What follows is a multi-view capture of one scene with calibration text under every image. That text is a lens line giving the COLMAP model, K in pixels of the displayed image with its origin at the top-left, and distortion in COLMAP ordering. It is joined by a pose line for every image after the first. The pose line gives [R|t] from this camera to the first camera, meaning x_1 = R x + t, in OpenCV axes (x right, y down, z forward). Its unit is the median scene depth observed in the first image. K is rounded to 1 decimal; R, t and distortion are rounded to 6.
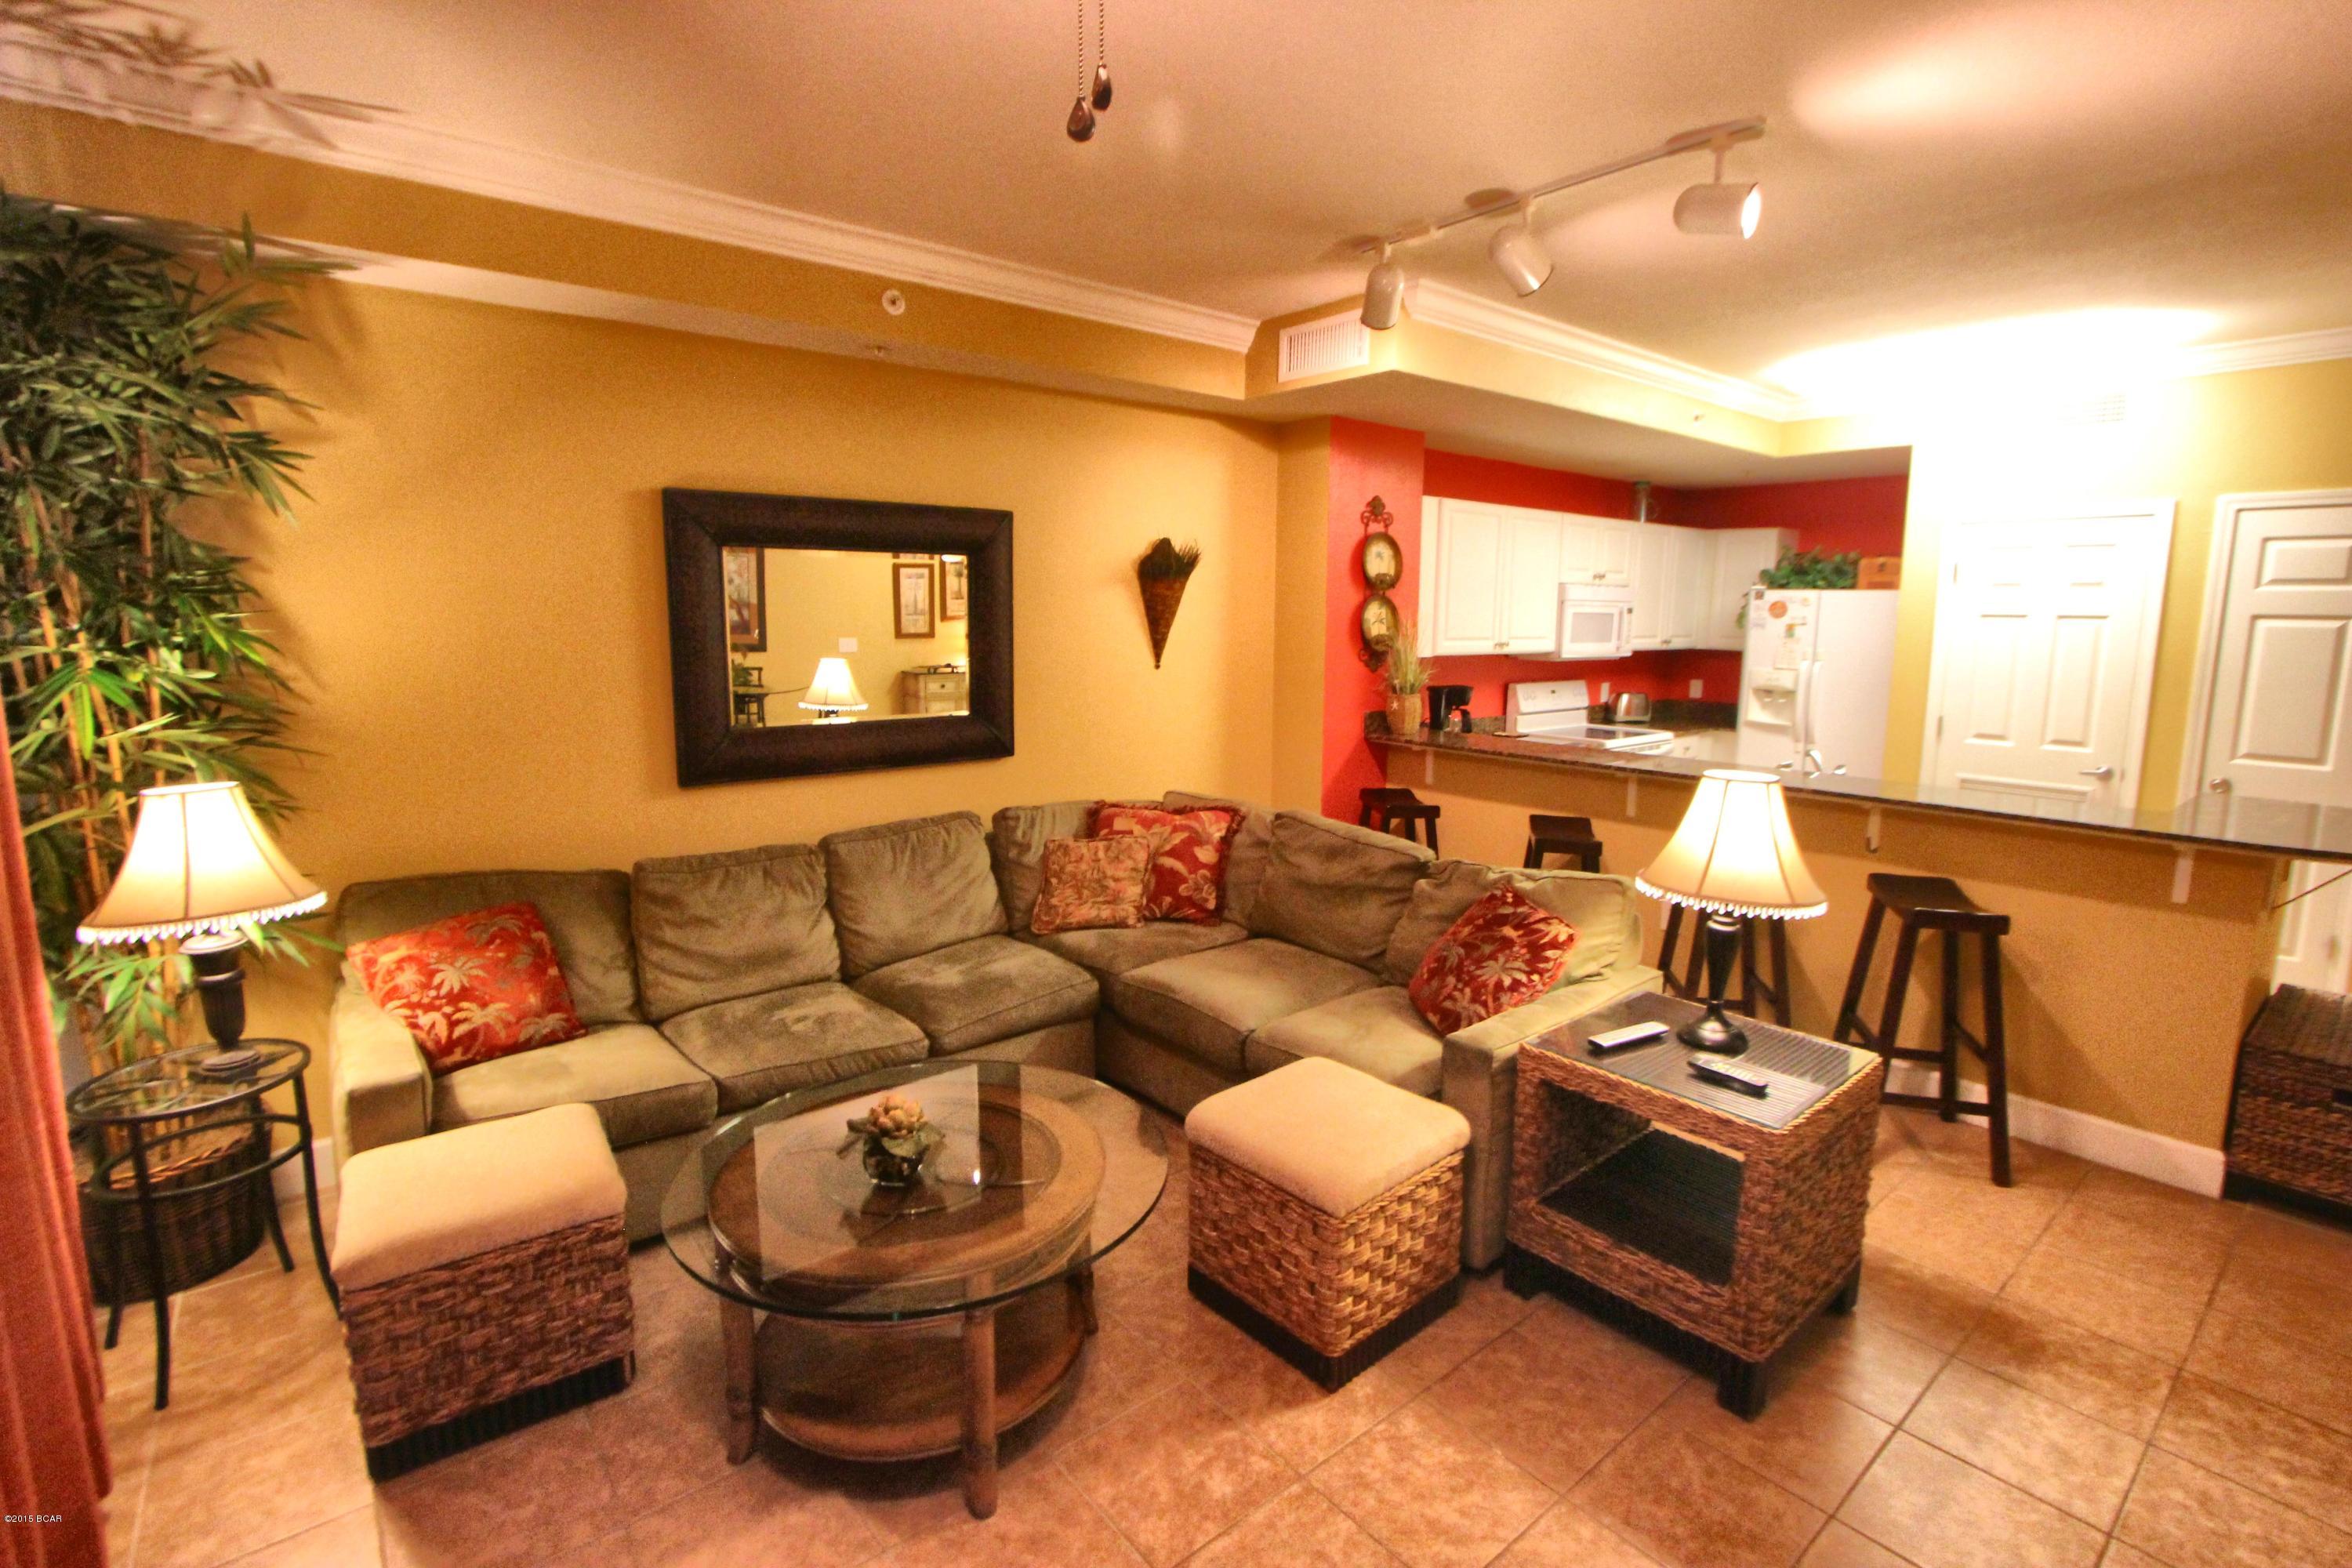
lens RADIAL K [[1083.8, 0, 1191.5], [0, 1083.8, 764.0], [0, 0, 1]] dist [-0.019839, 0.003853]
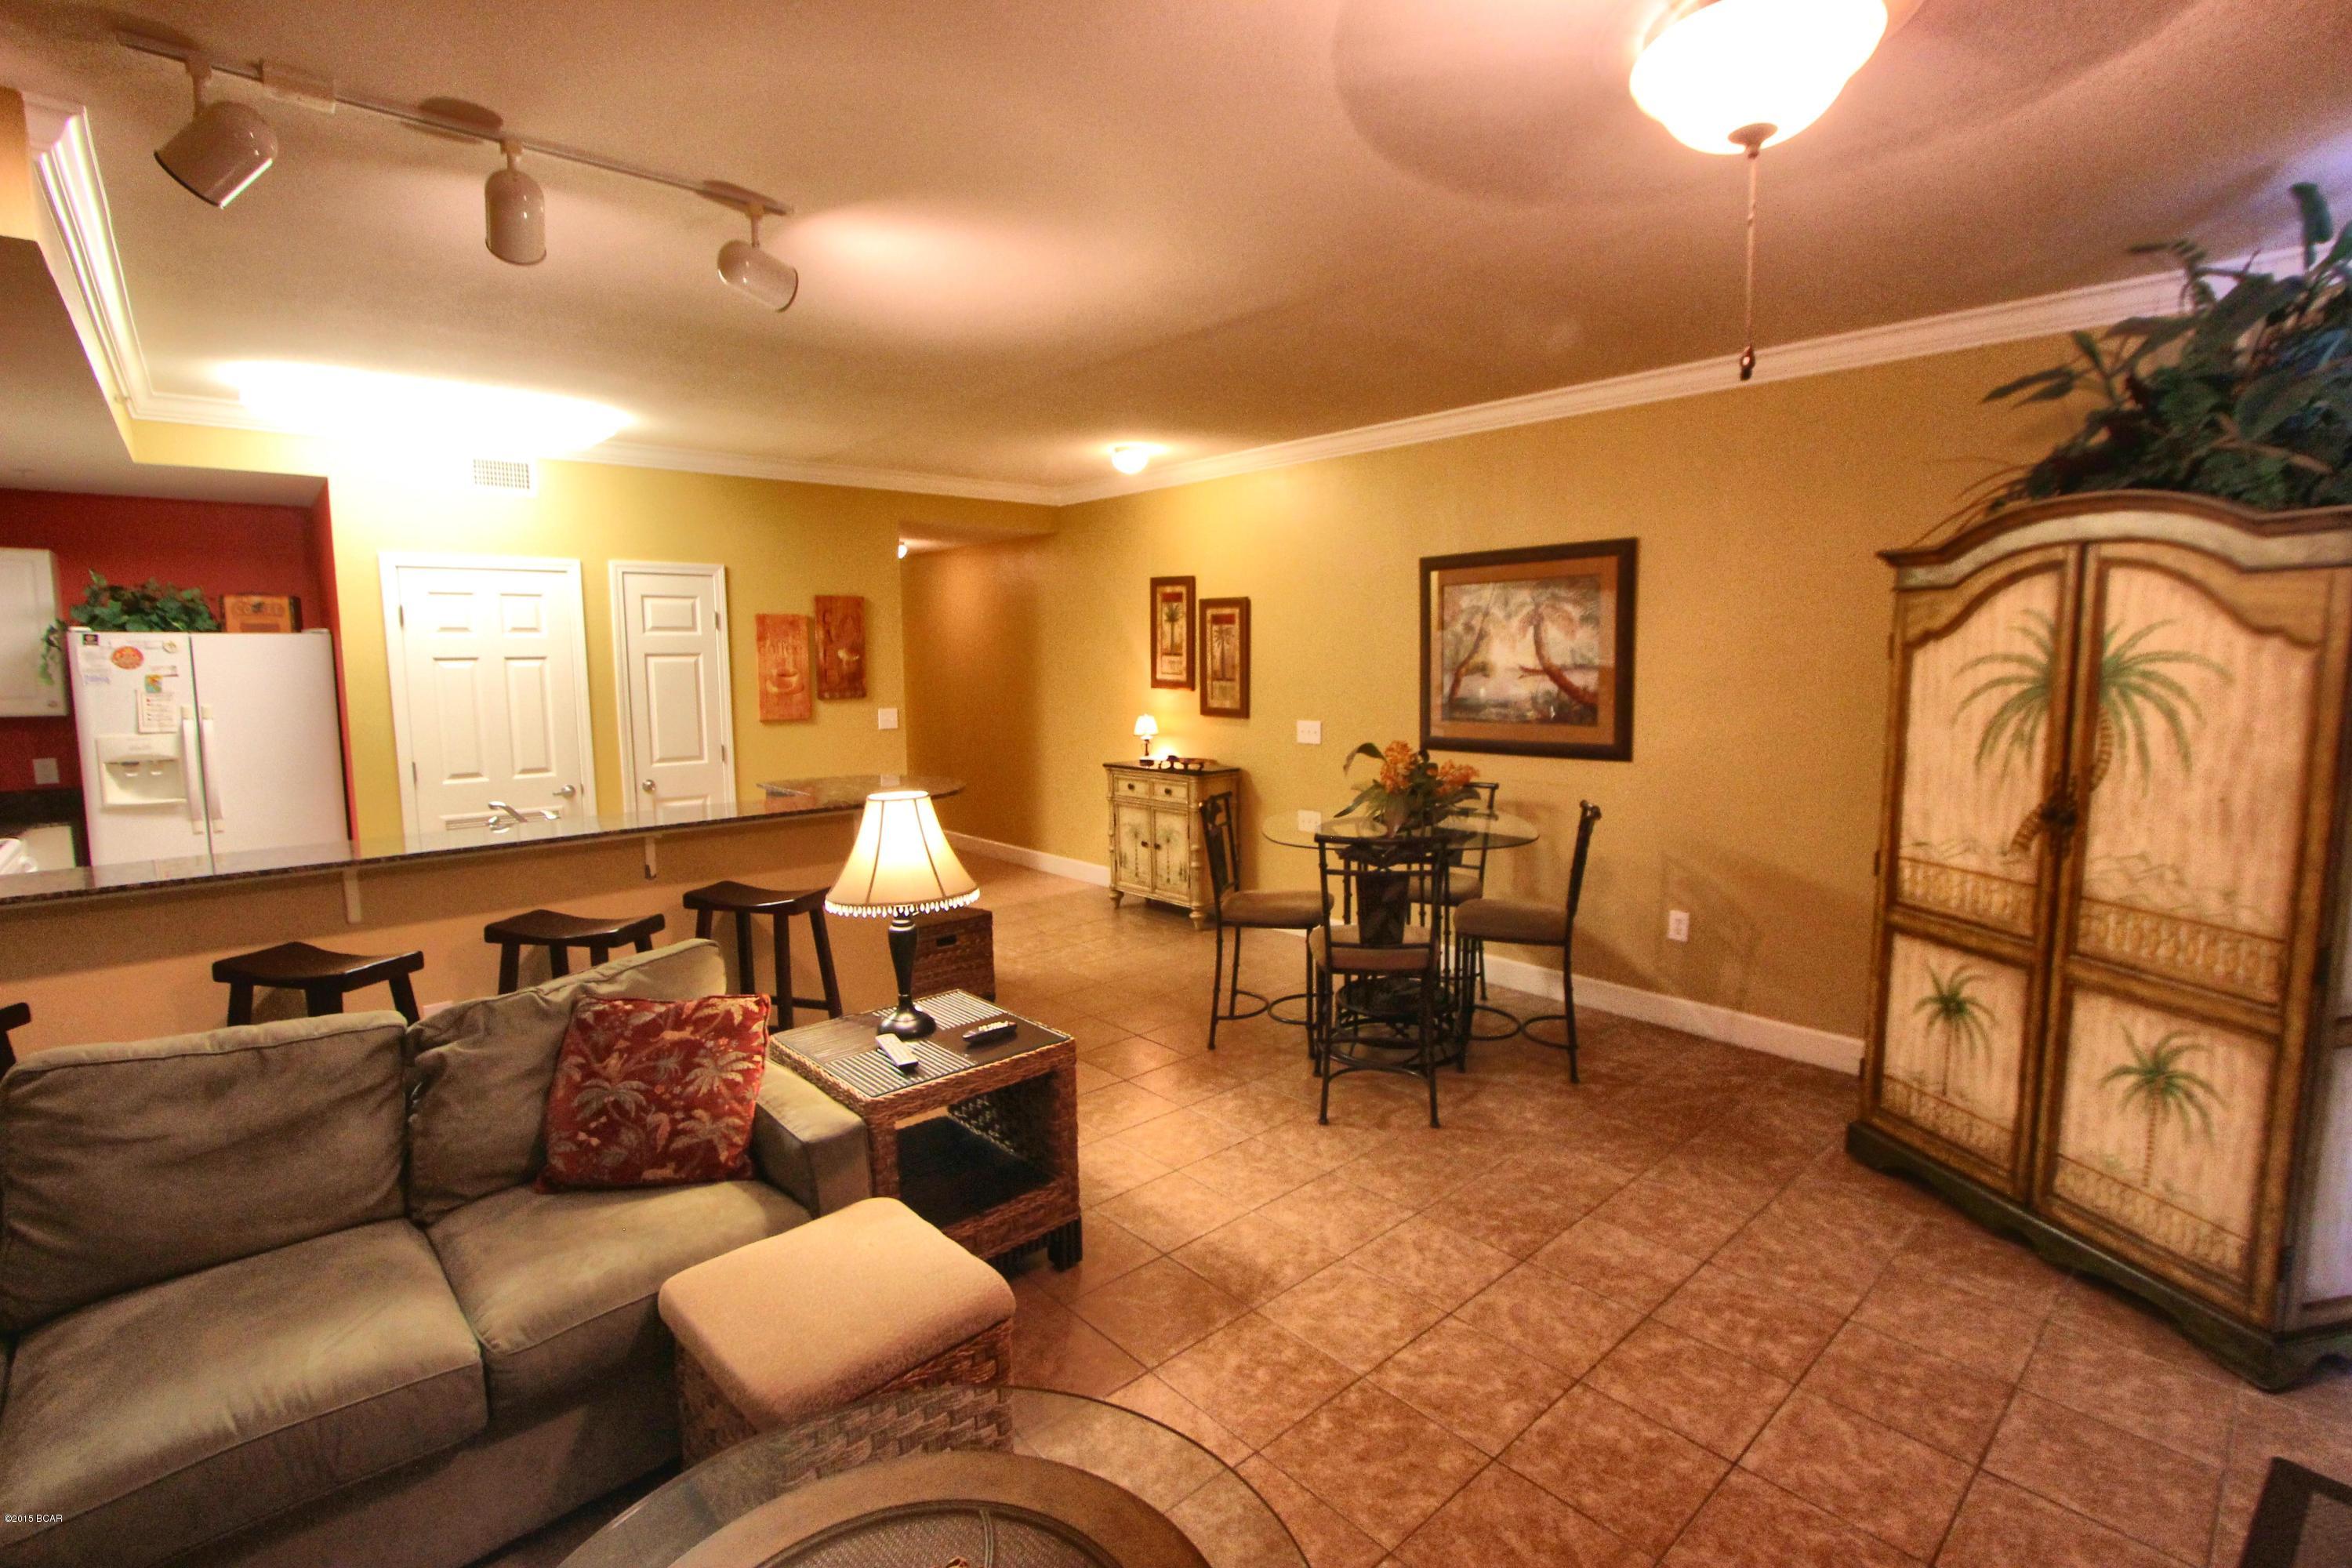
lens RADIAL K [[1080.0, 0, 1177.5], [0, 1080.0, 759.9], [0, 0, 1]] dist [-0.007966, 0.000577]
pose [[-0.032938, -0.109281, 0.993465, -0.320694], [0.152394, 0.981832, 0.113054, -0.055160], [-0.987771, 0.155122, -0.015686, 0.353240]]
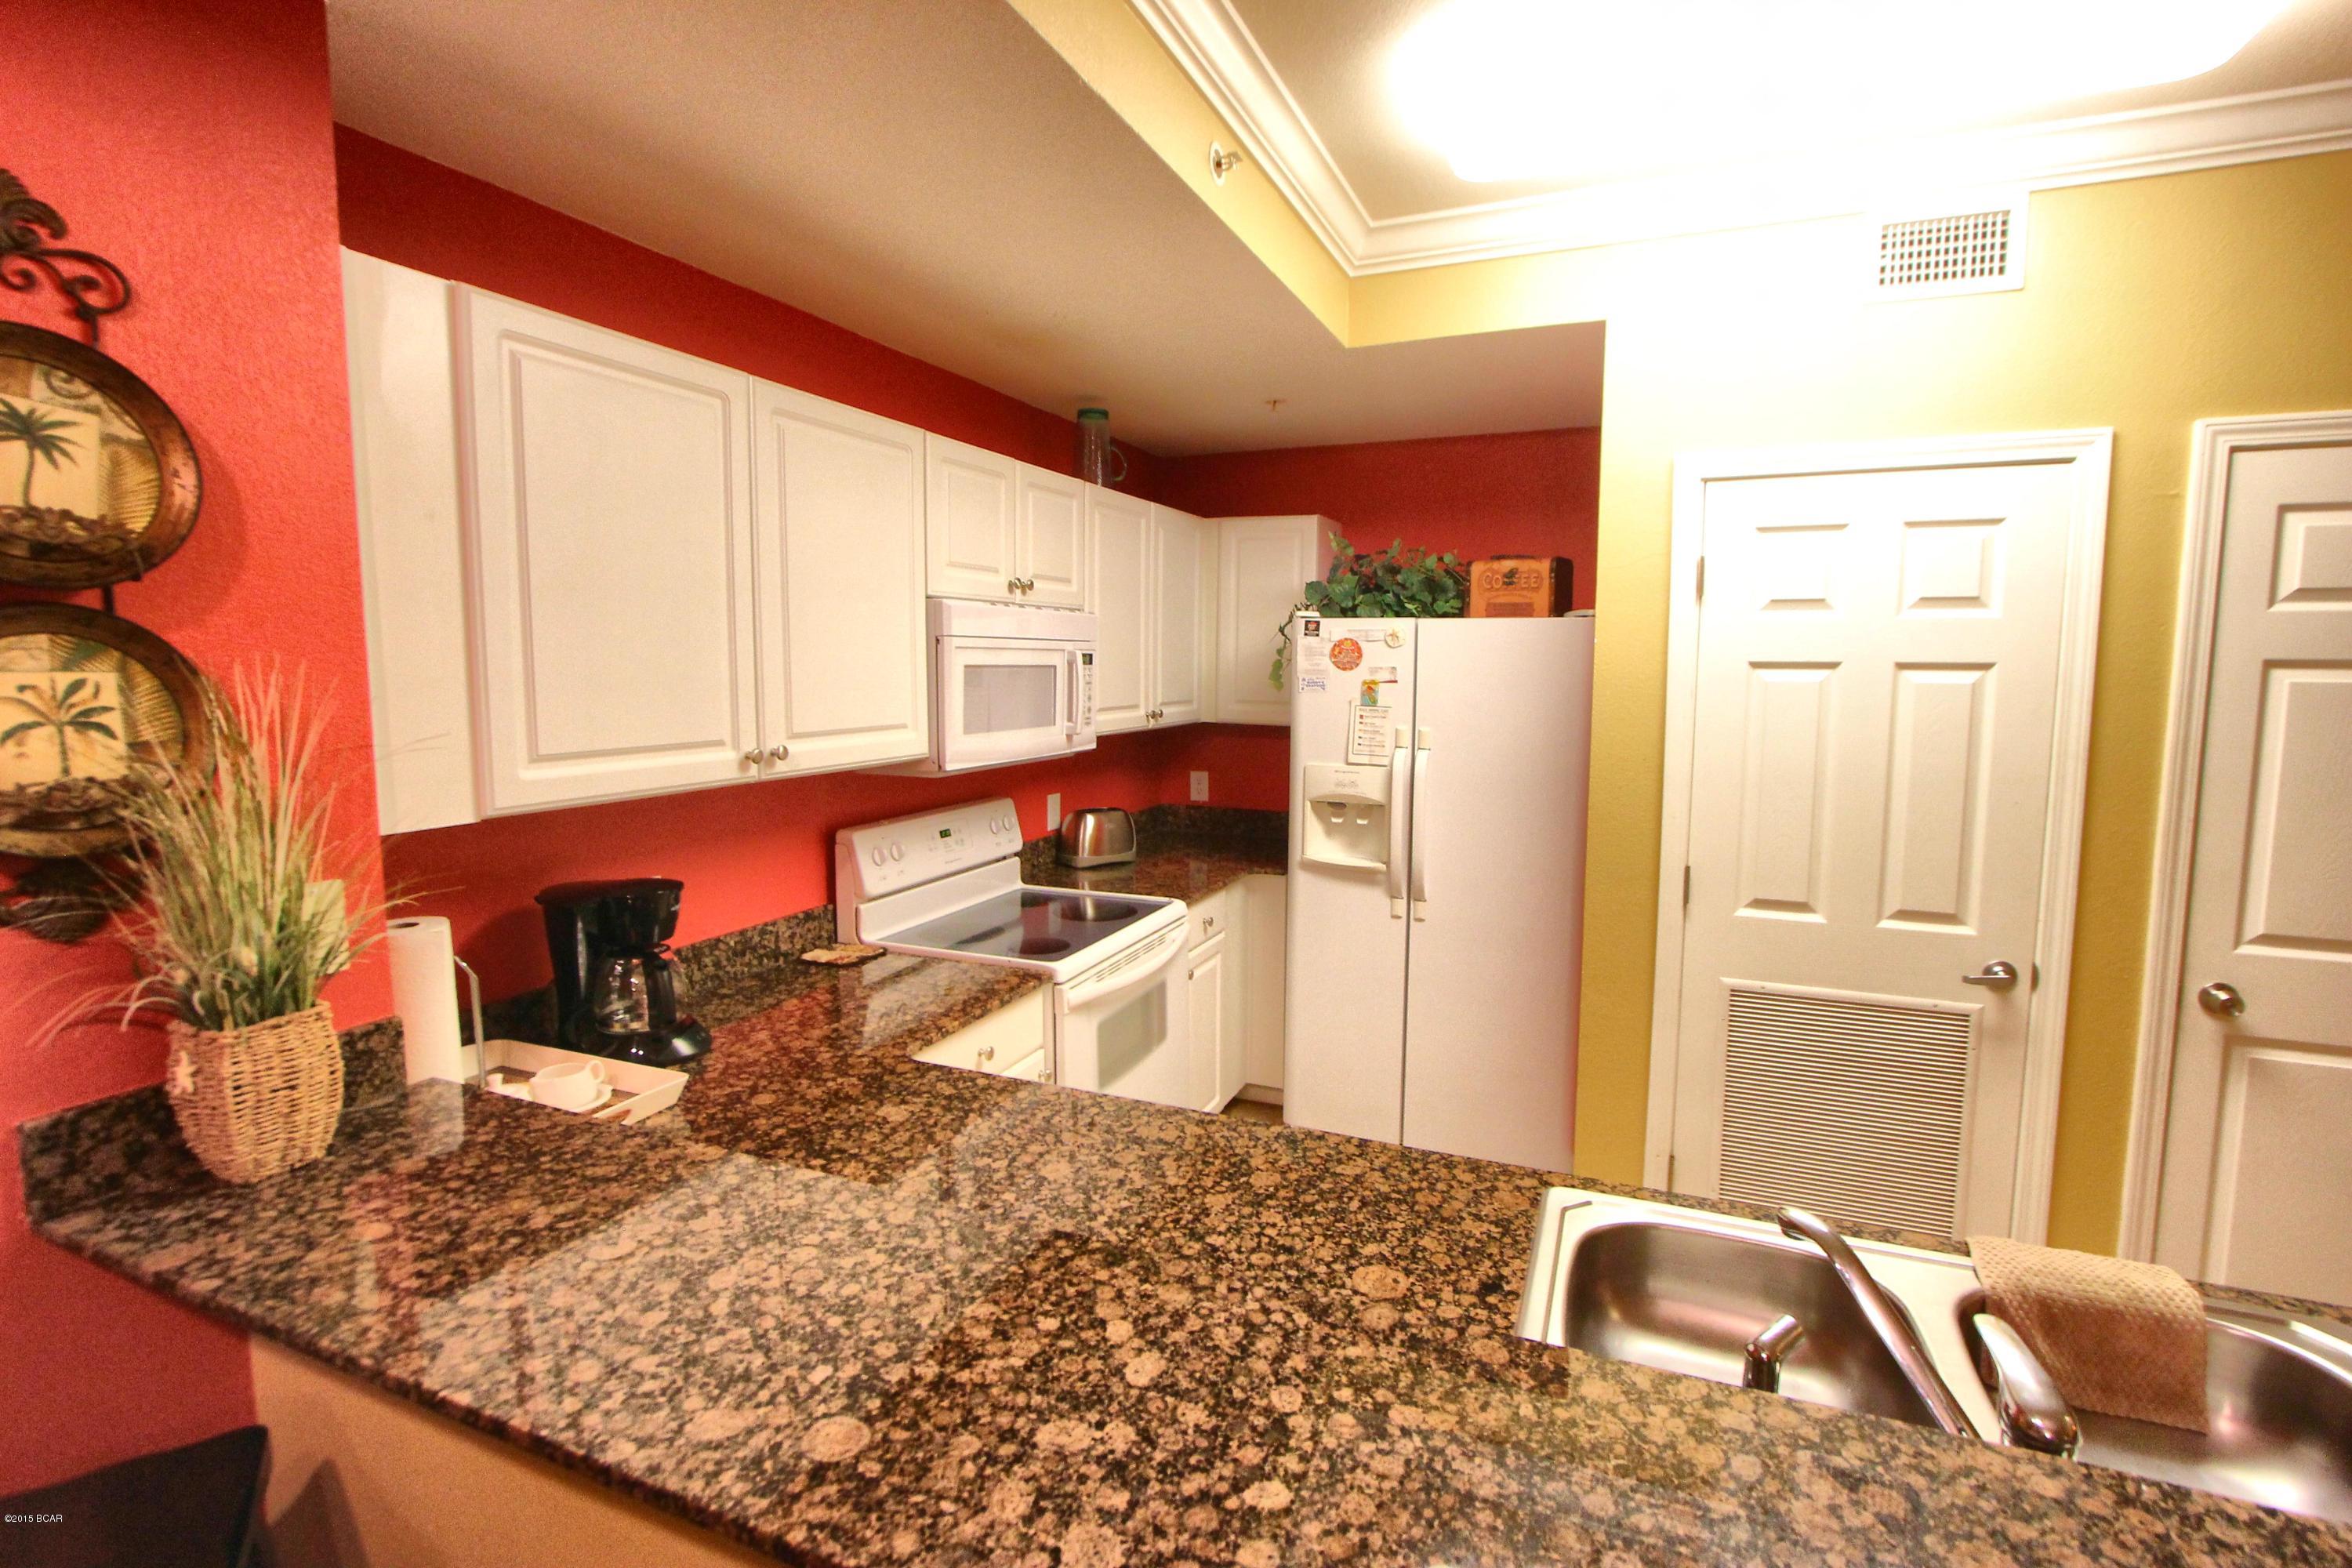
lens RADIAL K [[1083.8, 0, 1191.5], [0, 1083.8, 764.0], [0, 0, 1]] dist [-0.019839, 0.003853]
pose [[0.887345, -0.051219, 0.458253, 0.285523], [0.070519, 0.997195, -0.025093, -0.102337], [-0.455682, 0.054582, 0.888467, 0.706684]]
